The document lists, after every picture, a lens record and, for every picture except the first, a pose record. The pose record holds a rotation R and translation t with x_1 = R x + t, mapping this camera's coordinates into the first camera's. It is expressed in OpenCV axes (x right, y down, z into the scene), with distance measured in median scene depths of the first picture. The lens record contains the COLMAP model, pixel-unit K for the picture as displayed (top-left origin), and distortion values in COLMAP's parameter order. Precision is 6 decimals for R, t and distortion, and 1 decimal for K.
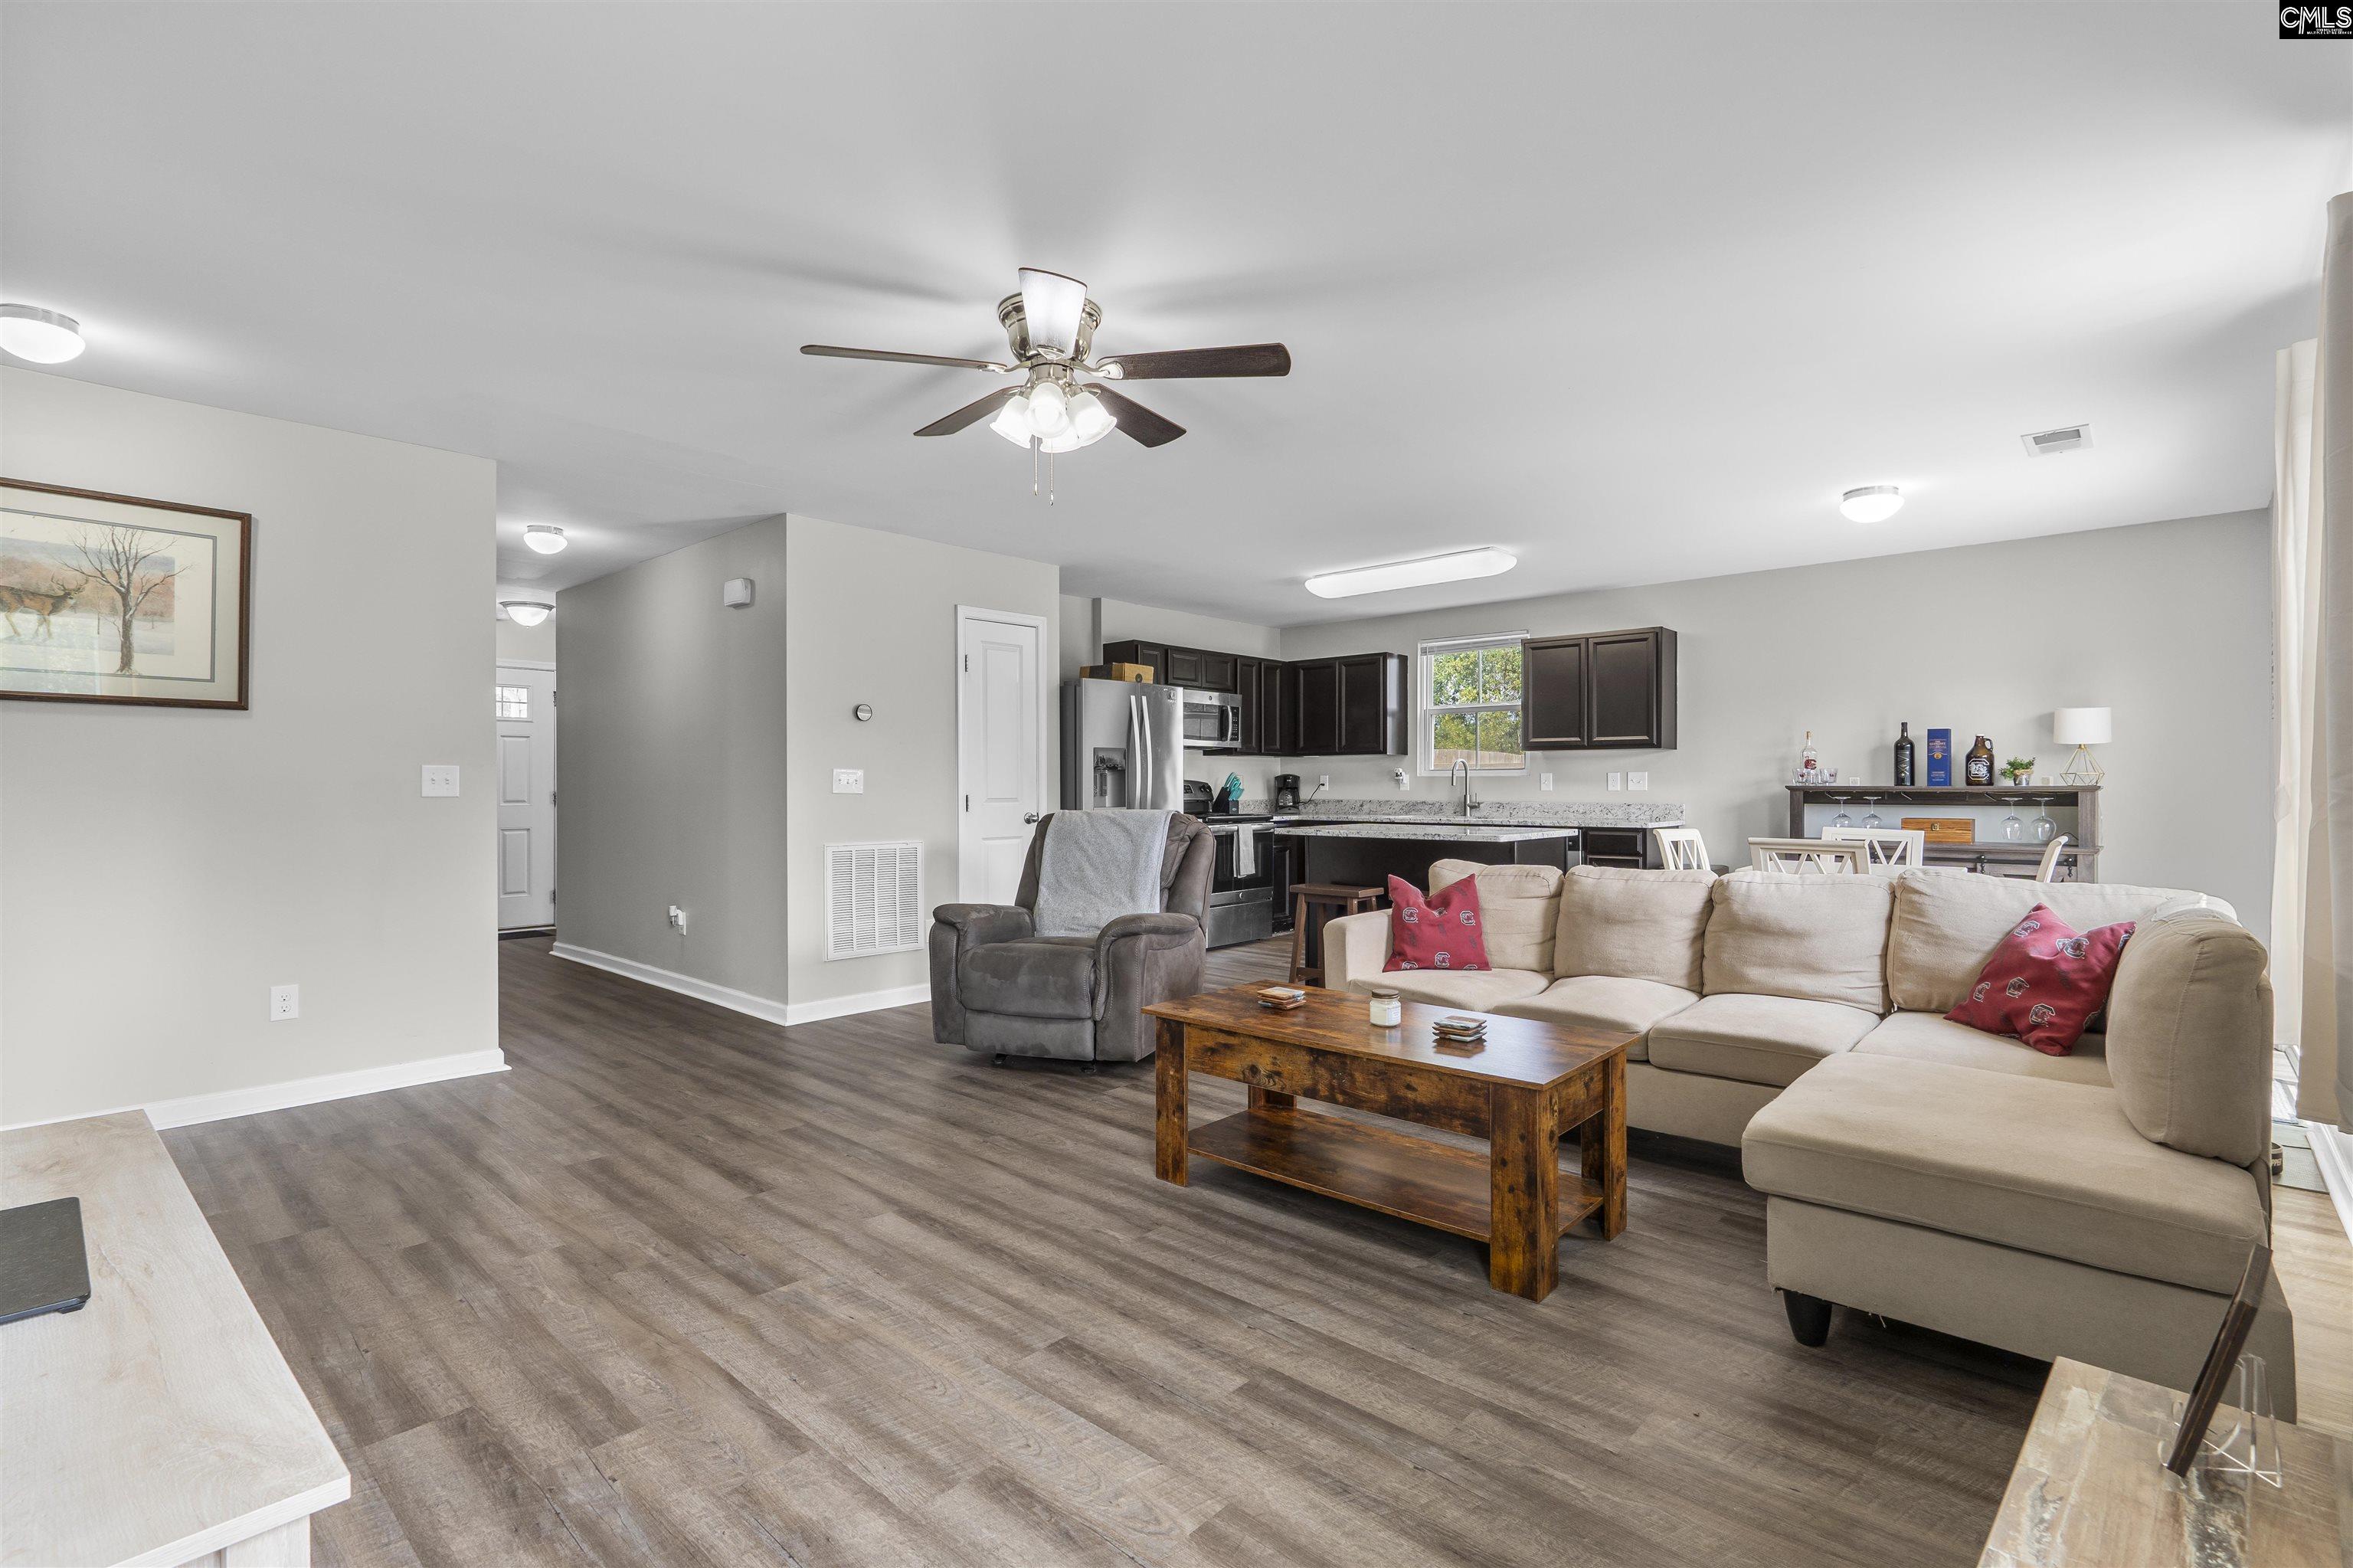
lens RADIAL K [[1082.2, 0, 1176.5], [0, 1082.2, 784.0], [0, 0, 1]] dist [-0.010204, 0.000226]
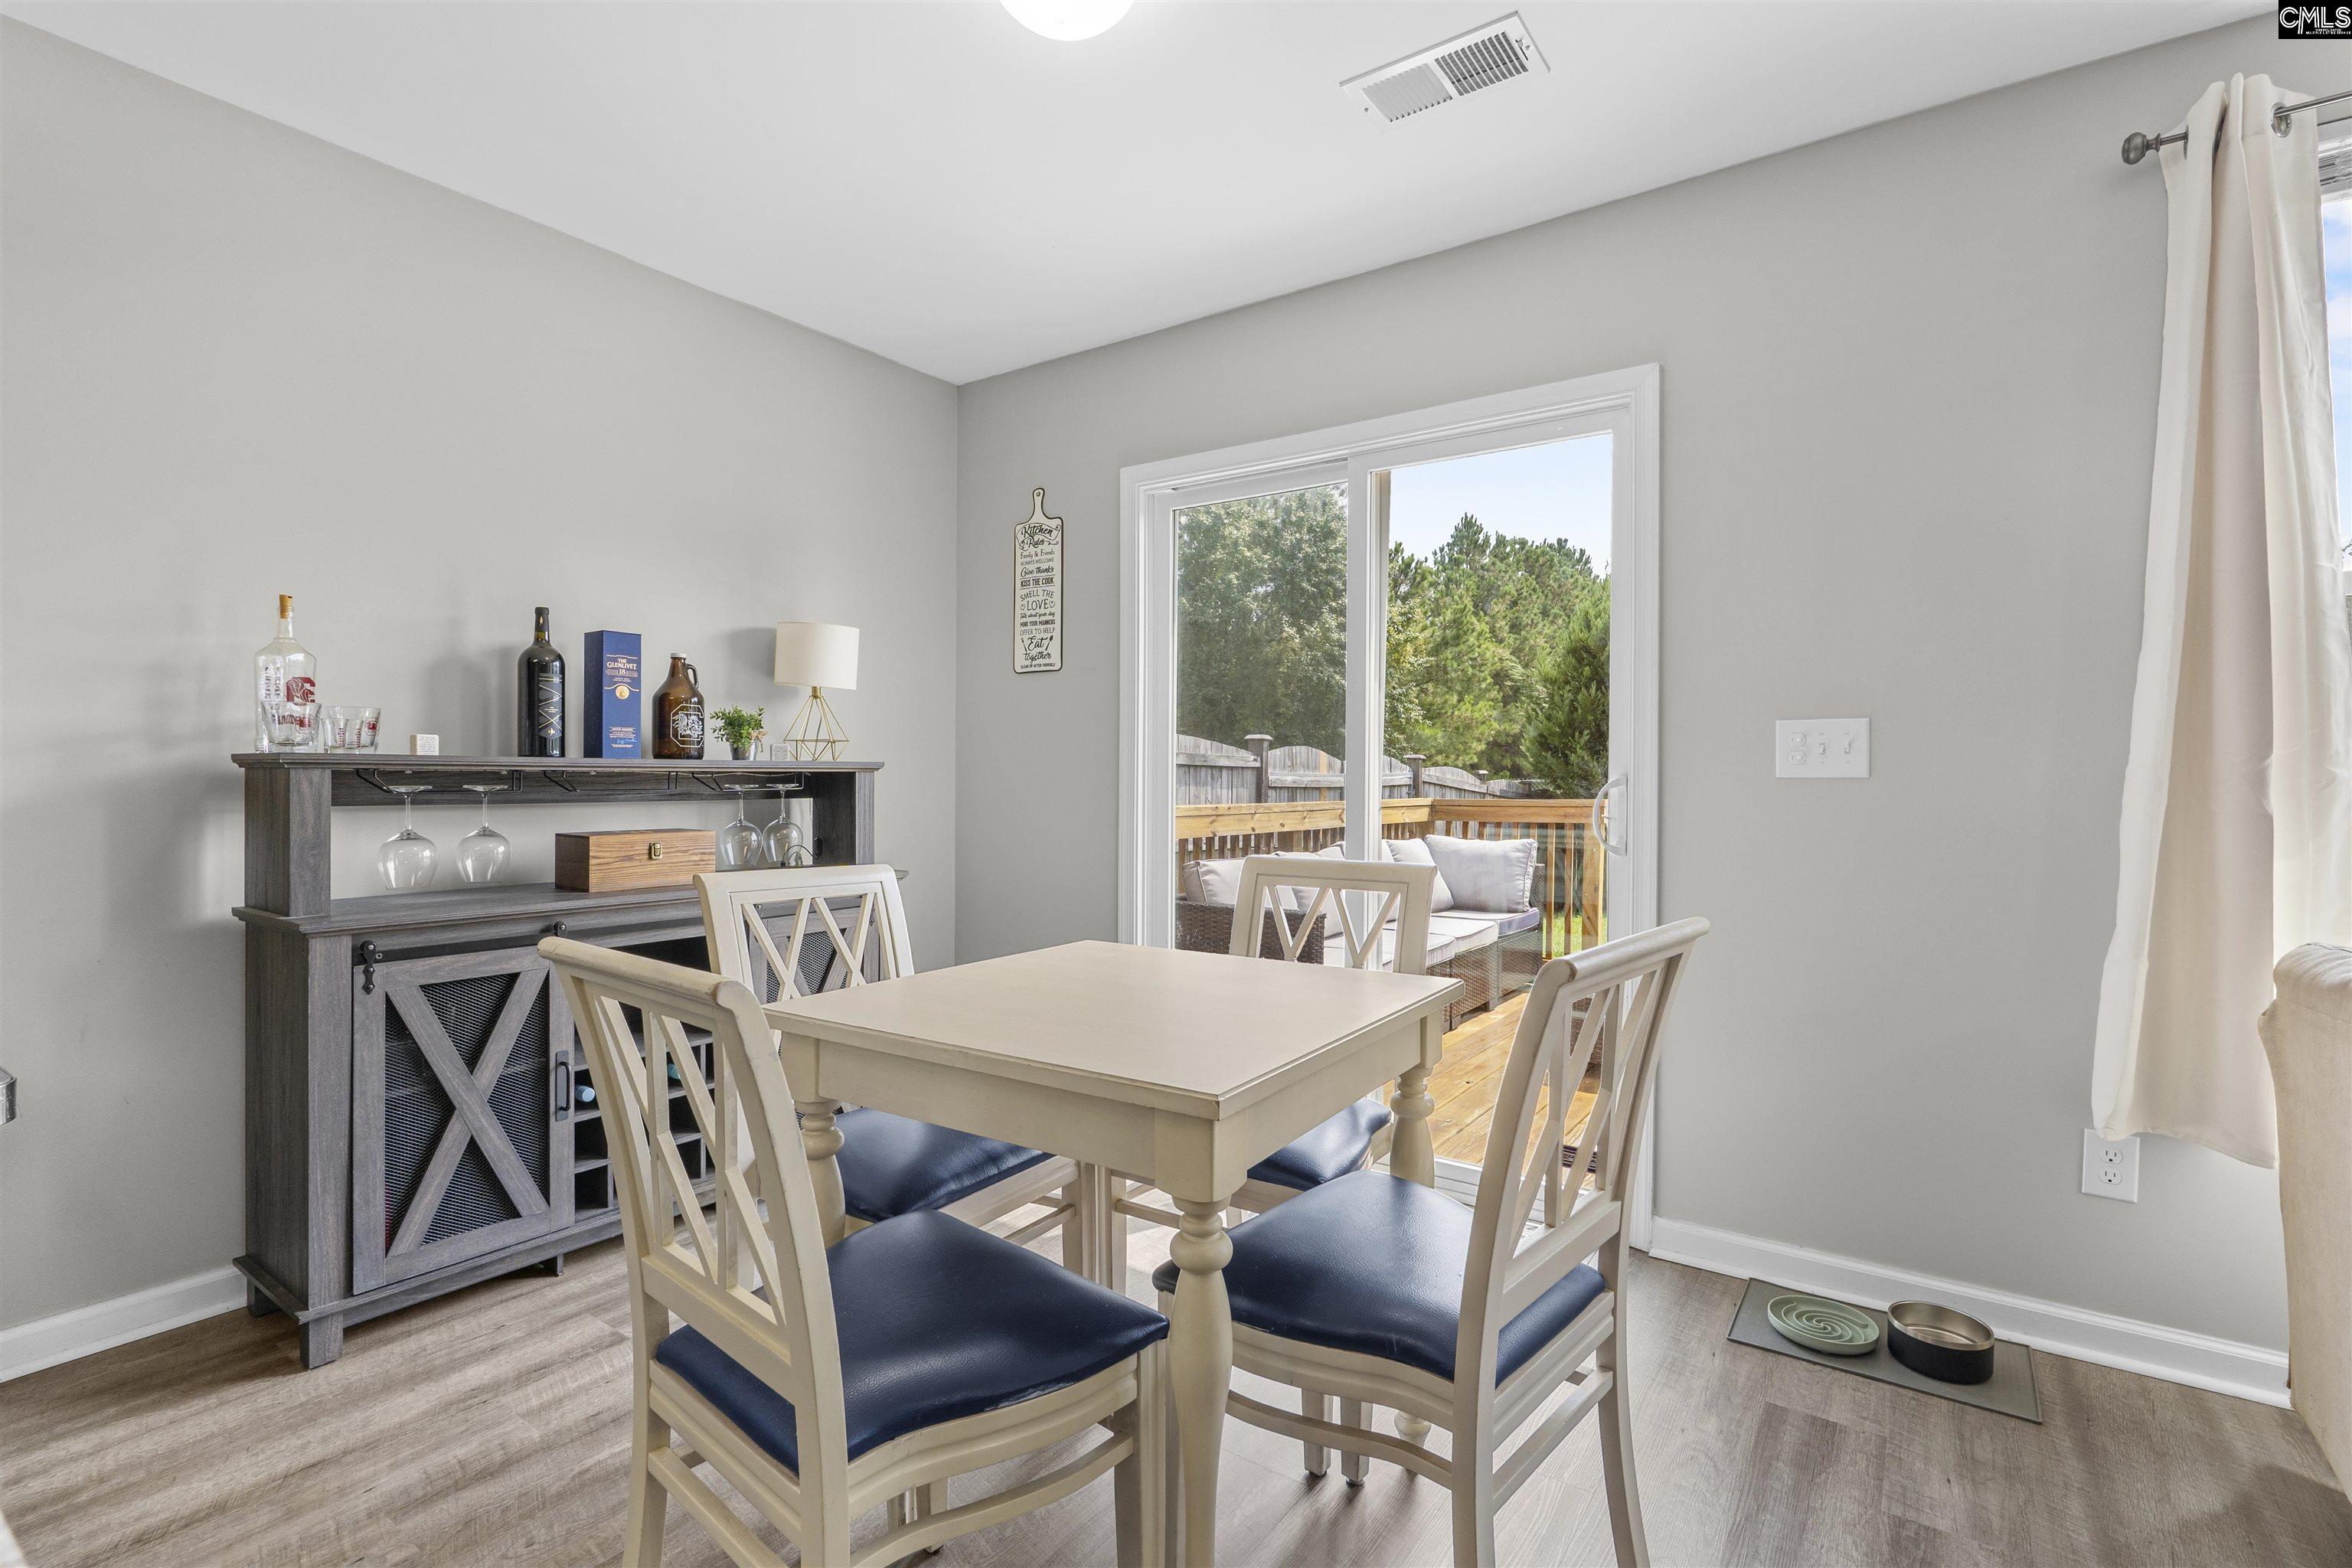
lens RADIAL K [[1087.4, 0, 1176.0], [0, 1087.4, 784.0], [0, 0, 1]] dist [-0.008038, 0.002060]
pose [[-0.126139, -0.006722, 0.991990, 0.235473], [-0.005046, 0.999968, 0.006134, 0.008567], [-0.992000, -0.004232, -0.126169, 0.856969]]
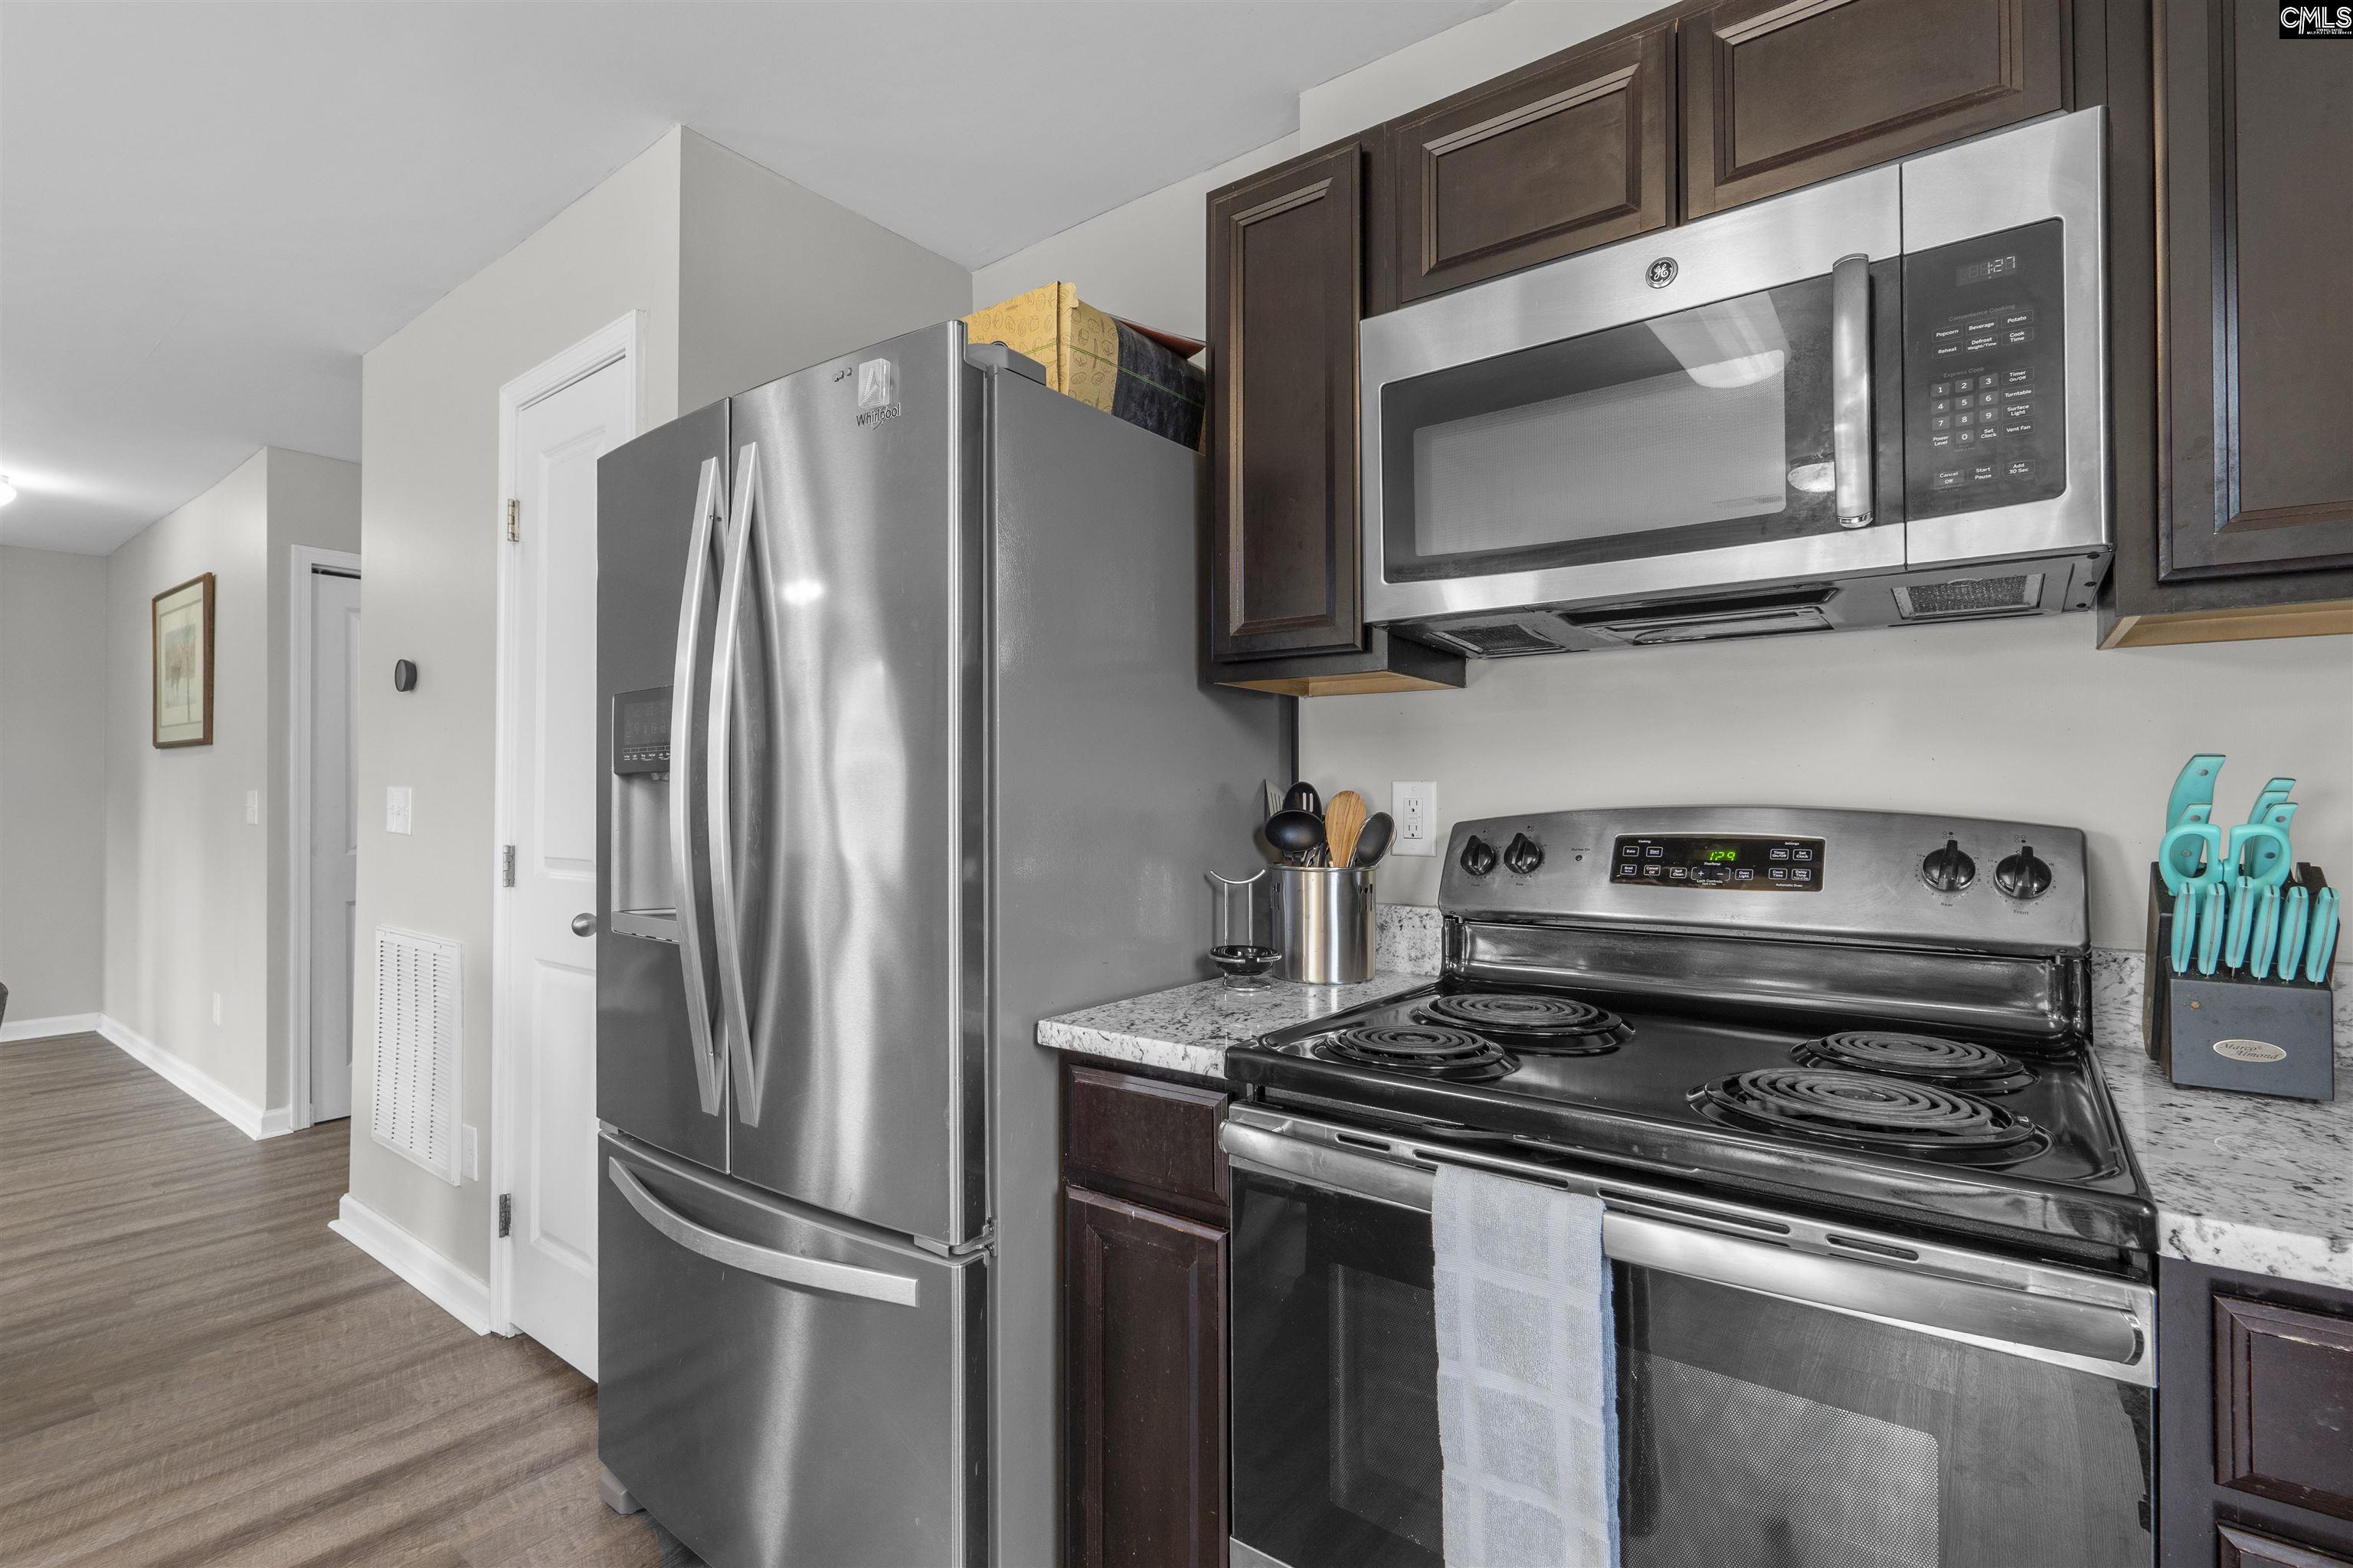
lens RADIAL K [[1087.9, 0, 1176.5], [0, 1087.9, 784.0], [0, 0, 1]] dist [-0.008038, 0.002060]
pose [[0.089187, -0.010320, -0.995961, 0.243855], [0.002193, 0.999946, -0.010164, -0.008903], [0.996013, -0.001278, 0.089204, 1.273641]]
